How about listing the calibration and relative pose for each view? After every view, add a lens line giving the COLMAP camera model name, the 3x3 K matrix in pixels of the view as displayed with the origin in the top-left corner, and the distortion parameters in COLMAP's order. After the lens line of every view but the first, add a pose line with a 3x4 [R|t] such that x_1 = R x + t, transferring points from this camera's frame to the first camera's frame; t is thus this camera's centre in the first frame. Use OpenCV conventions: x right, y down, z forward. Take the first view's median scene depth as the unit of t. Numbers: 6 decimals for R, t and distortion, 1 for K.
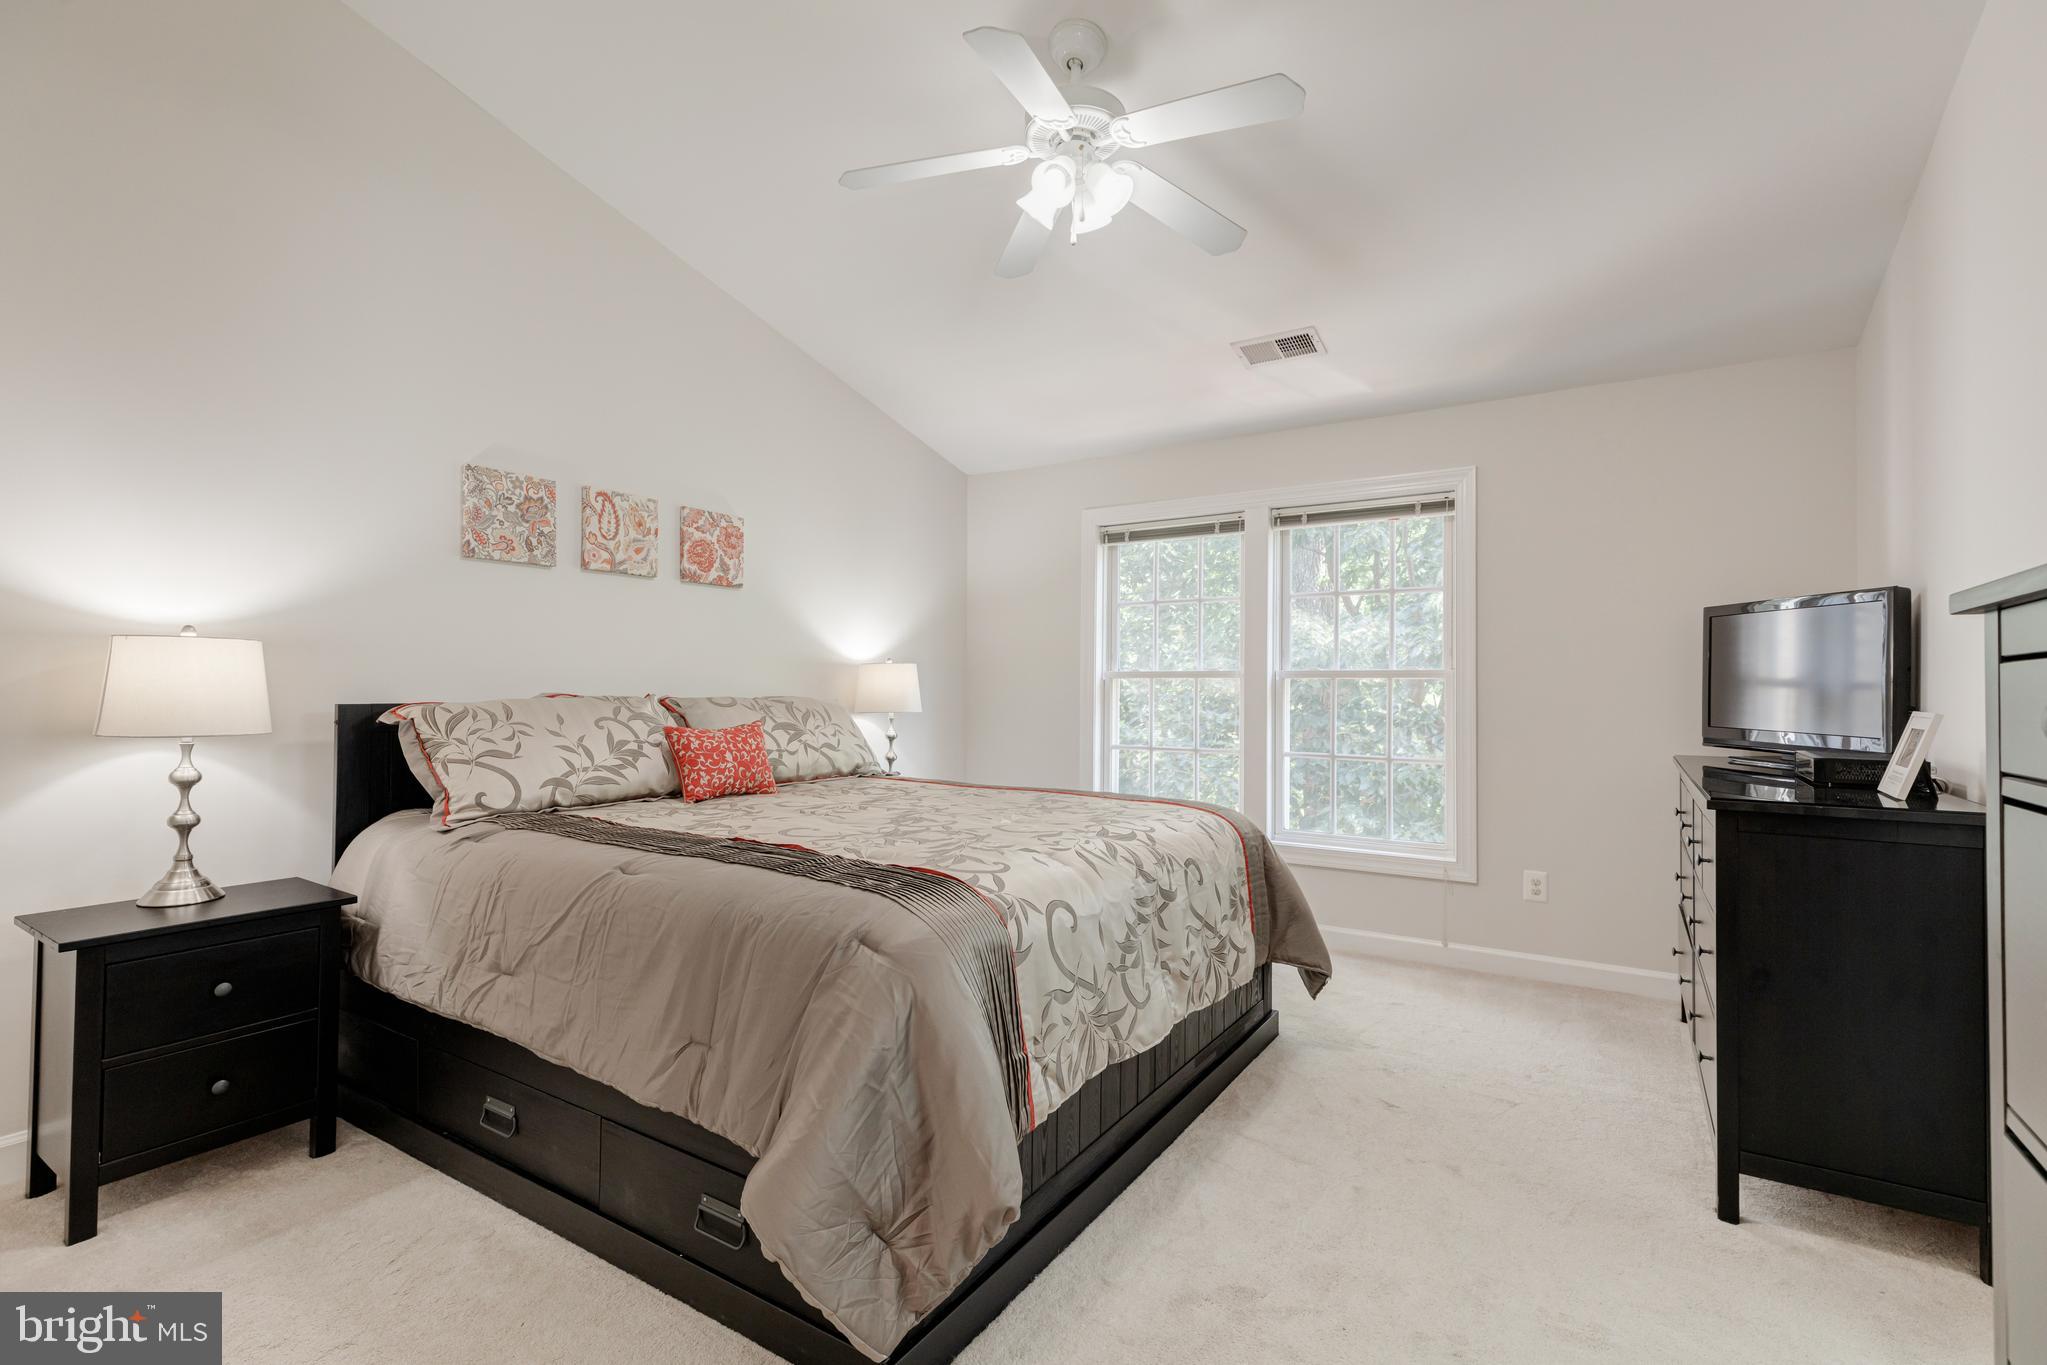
lens RADIAL K [[912.6, 0, 1026.9], [0, 912.6, 674.9], [0, 0, 1]] dist [0.005293, 0.000242]
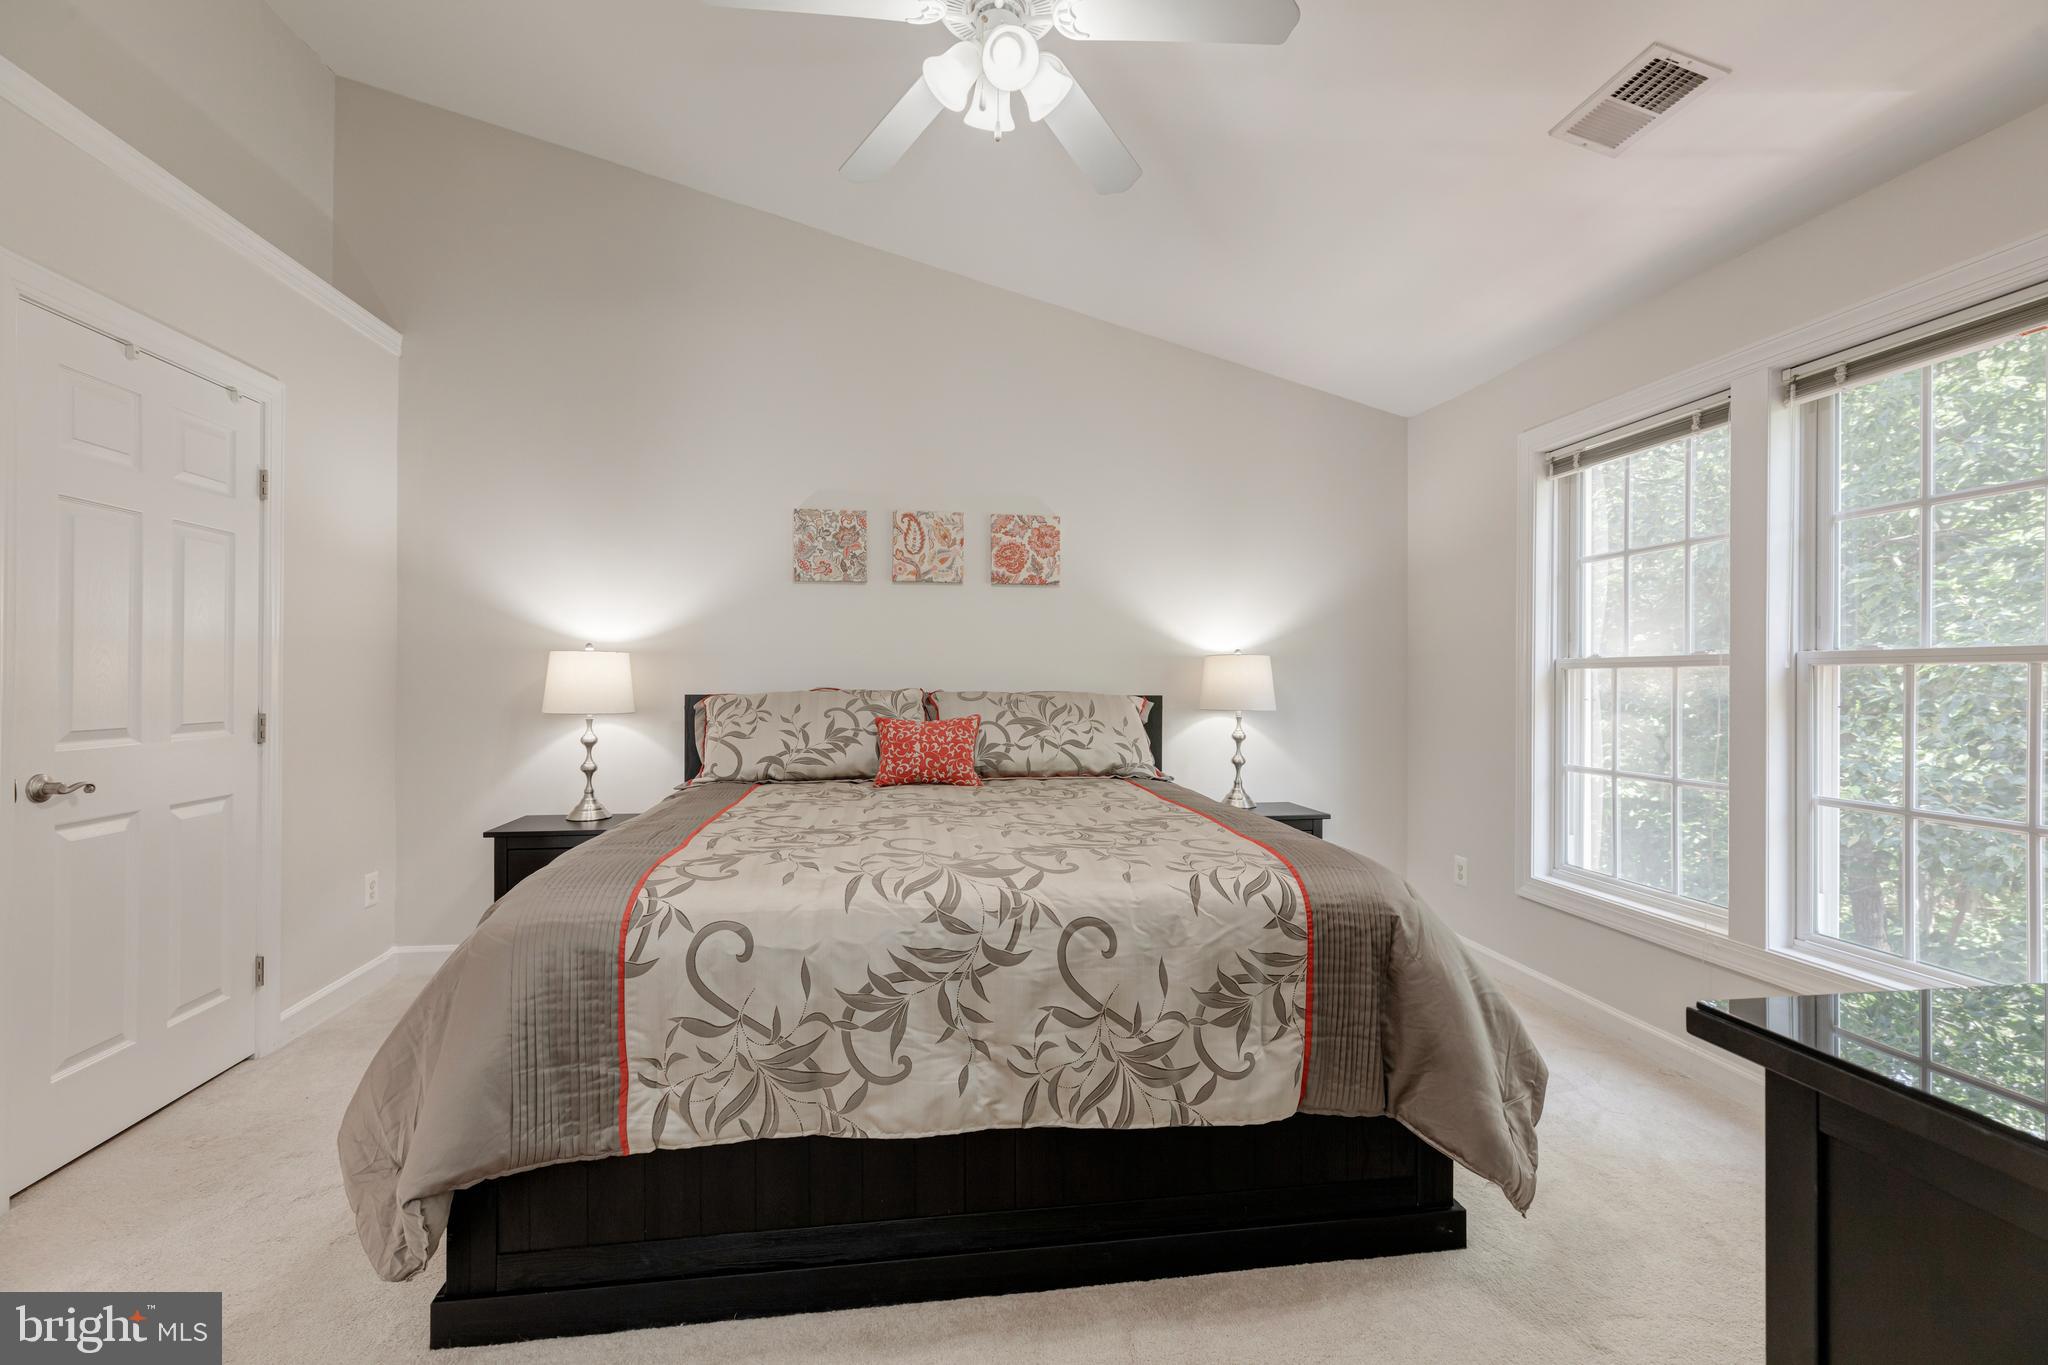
lens RADIAL K [[903.3, 0, 1026.3], [0, 903.3, 677.2], [0, 0, 1]] dist [-0.000907, -0.000070]
pose [[0.668756, -0.005877, -0.743459, 0.521658], [0.011489, 0.999931, 0.002431, 0.006262], [0.743393, -0.010168, 0.668778, 0.372790]]
